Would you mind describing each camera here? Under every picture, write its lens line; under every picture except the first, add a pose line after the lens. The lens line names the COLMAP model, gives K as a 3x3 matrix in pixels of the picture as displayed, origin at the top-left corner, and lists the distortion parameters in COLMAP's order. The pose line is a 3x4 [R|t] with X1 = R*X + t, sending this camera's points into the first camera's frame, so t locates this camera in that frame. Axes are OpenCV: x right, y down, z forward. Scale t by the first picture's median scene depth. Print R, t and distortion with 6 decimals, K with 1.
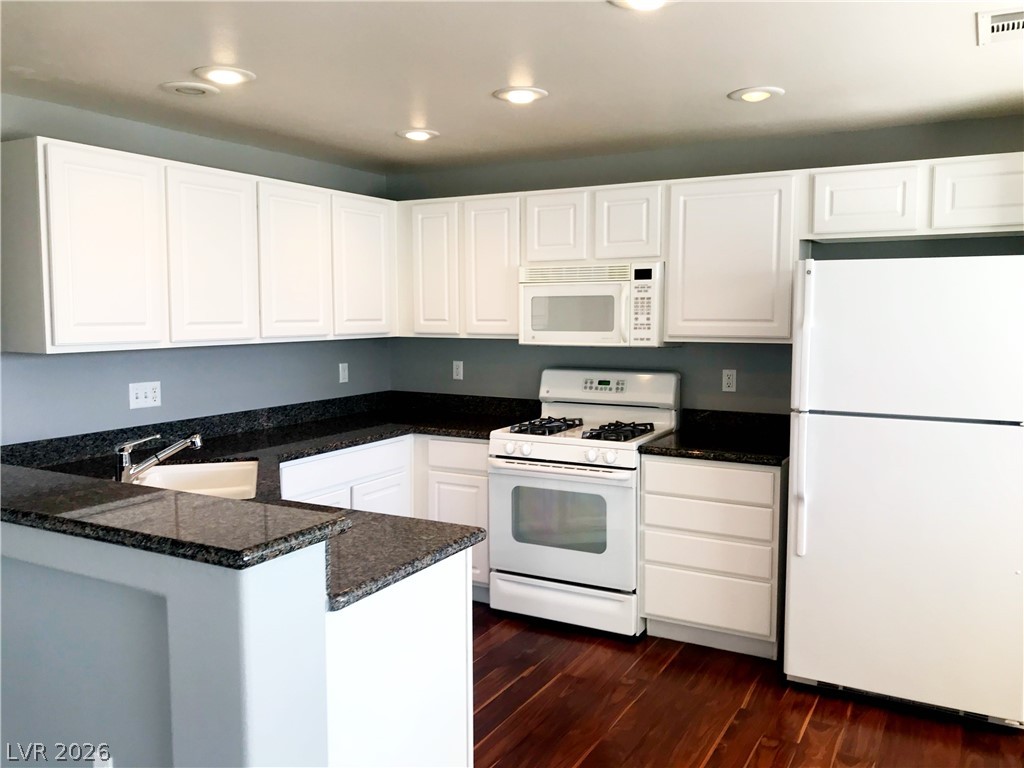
lens RADIAL K [[840.7, 0, 506.8], [0, 840.7, 380.9], [0, 0, 1]] dist [0.040672, -0.036816]
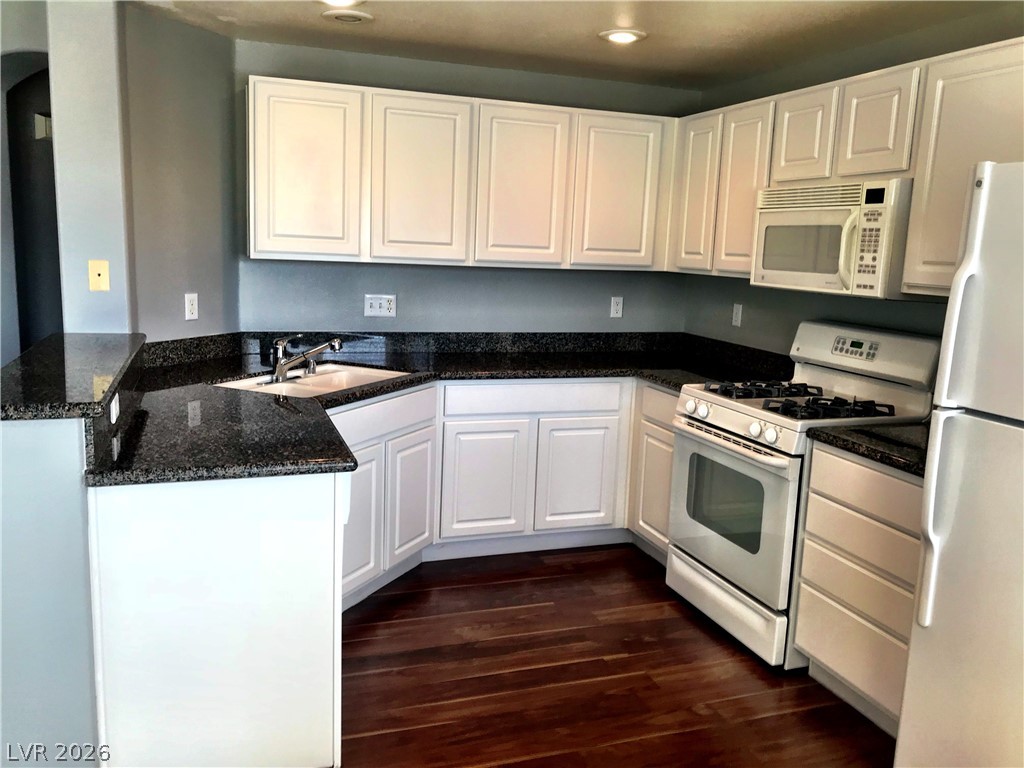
lens RADIAL K [[840.7, 0, 513.1], [0, 840.7, 385.4], [0, 0, 1]] dist [0.040672, -0.036816]
pose [[0.753251, 0.141921, -0.642239, 0.414482], [-0.097688, 0.989753, 0.104141, -0.011516], [0.650438, -0.015705, 0.759397, 0.245482]]
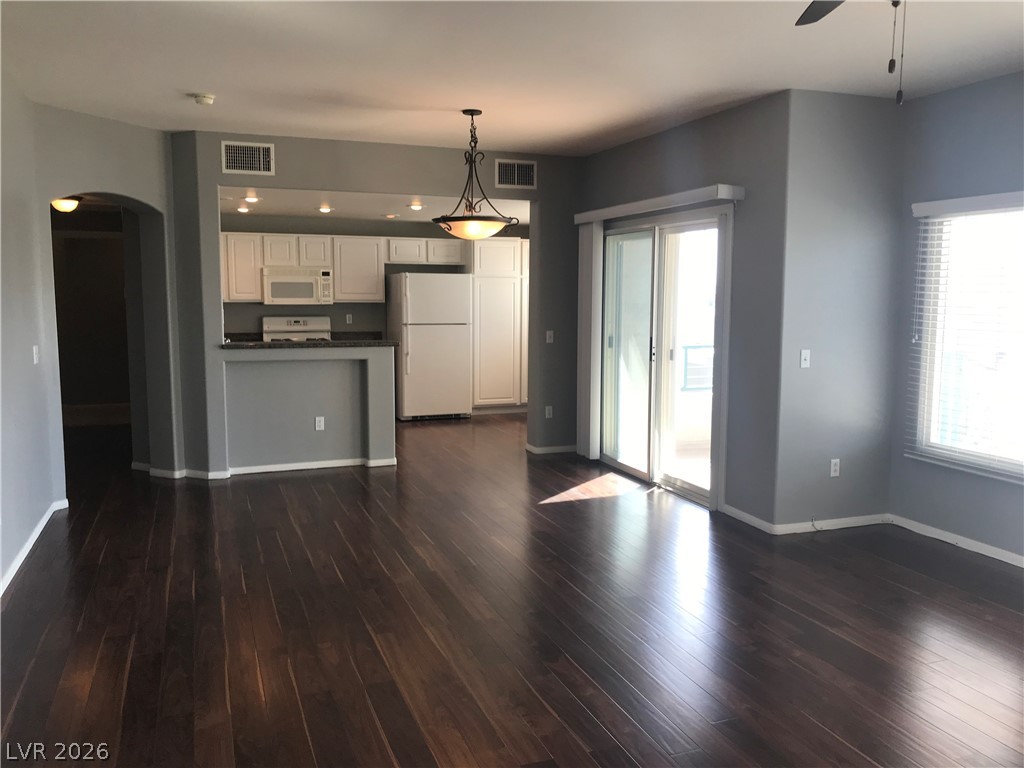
lens RADIAL K [[840.7, 0, 519.3], [0, 840.7, 386.7], [0, 0, 1]] dist [0.040672, -0.036816]
pose [[0.638116, -0.084930, 0.765242, -1.342035], [0.059997, 0.996360, 0.060551, 0.080216], [-0.767599, 0.007274, 0.640889, -0.951043]]
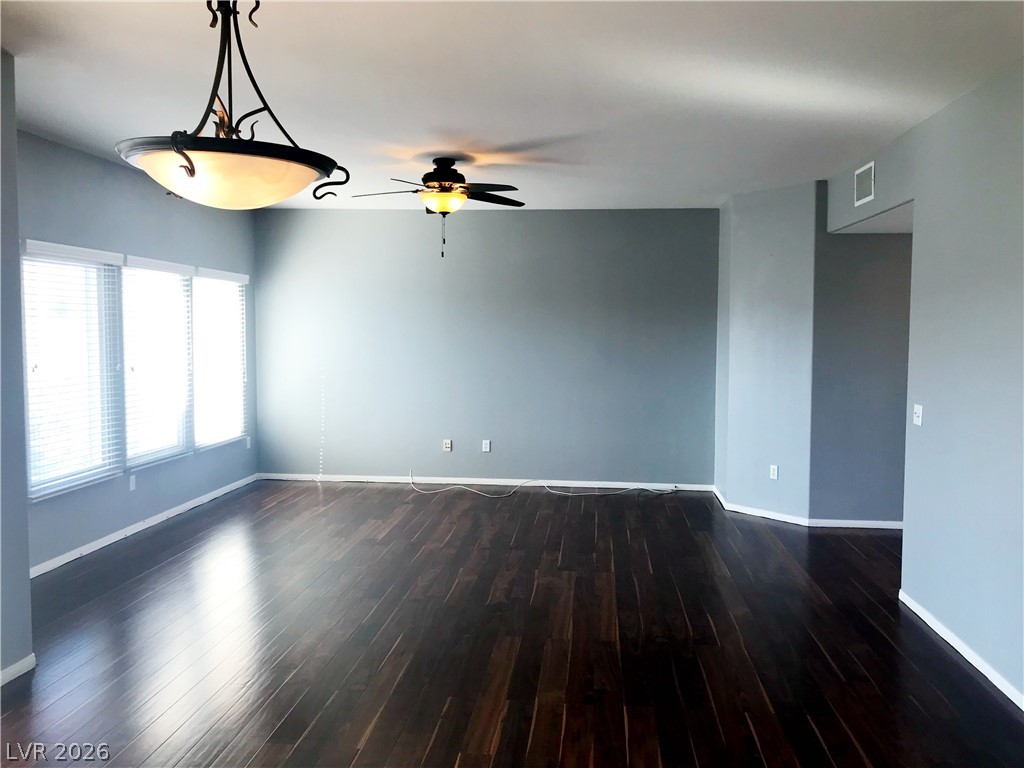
lens RADIAL K [[840.7, 0, 513.5], [0, 840.7, 383.3], [0, 0, 1]] dist [0.040672, -0.036816]
pose [[-0.916862, 0.029699, -0.398098, -0.212275], [-0.029538, 0.989448, 0.141844, -0.063184], [0.398110, 0.141811, -0.906310, 0.648545]]
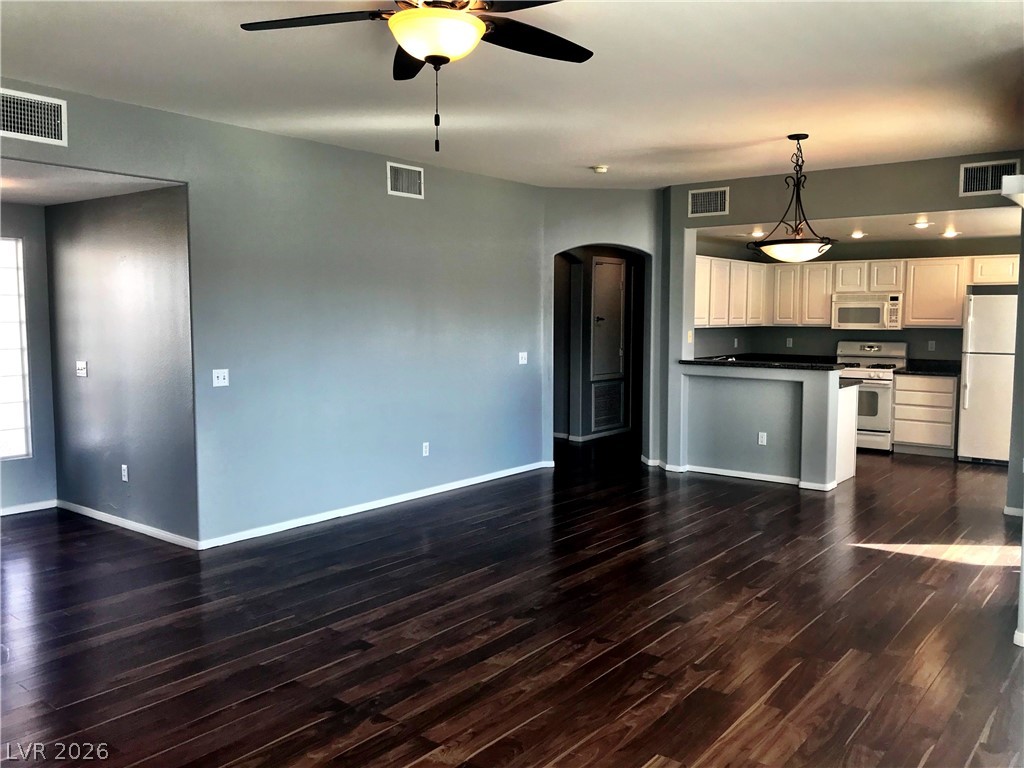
lens RADIAL K [[840.7, 0, 519.0], [0, 840.7, 379.0], [0, 0, 1]] dist [0.040672, -0.036816]
pose [[0.989020, 0.017921, -0.146689, -0.515720], [-0.018863, 0.999809, -0.005033, 0.126374], [0.146571, 0.007745, 0.989170, -1.461039]]
